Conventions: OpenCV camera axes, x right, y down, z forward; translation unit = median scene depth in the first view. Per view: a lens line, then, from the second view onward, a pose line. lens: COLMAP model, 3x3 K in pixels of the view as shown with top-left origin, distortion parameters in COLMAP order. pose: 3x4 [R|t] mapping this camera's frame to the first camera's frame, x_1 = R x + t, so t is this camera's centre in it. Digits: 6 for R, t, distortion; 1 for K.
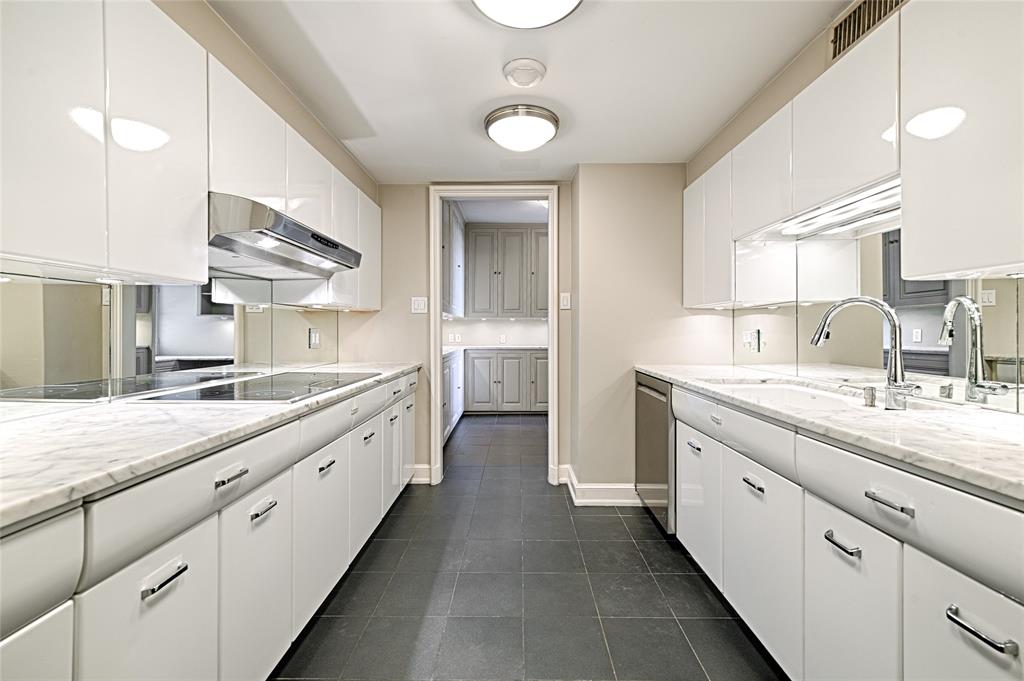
lens RADIAL K [[417.1, 0, 514.2], [0, 417.1, 335.2], [0, 0, 1]] dist [-0.000901, -0.000482]
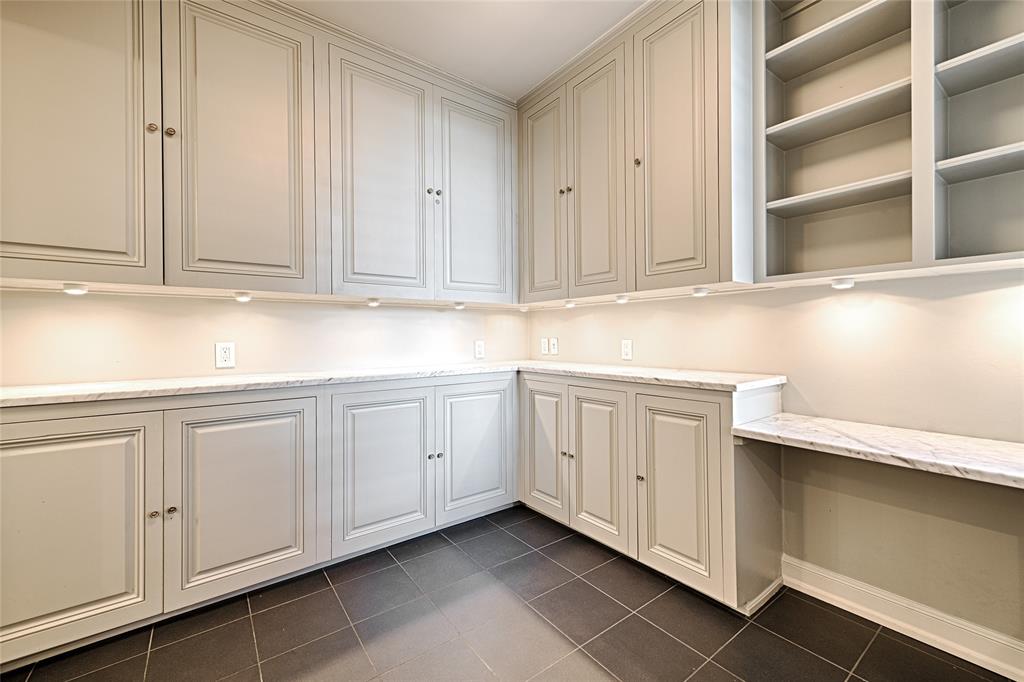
lens RADIAL K [[413.5, 0, 511.6], [0, 413.5, 336.5], [0, 0, 1]] dist [0.002477, 0.000102]
pose [[0.604069, -0.001832, -0.796930, 0.251553], [-0.005391, 0.999965, -0.006385, -0.001961], [0.796913, 0.008153, 0.604038, 0.705955]]
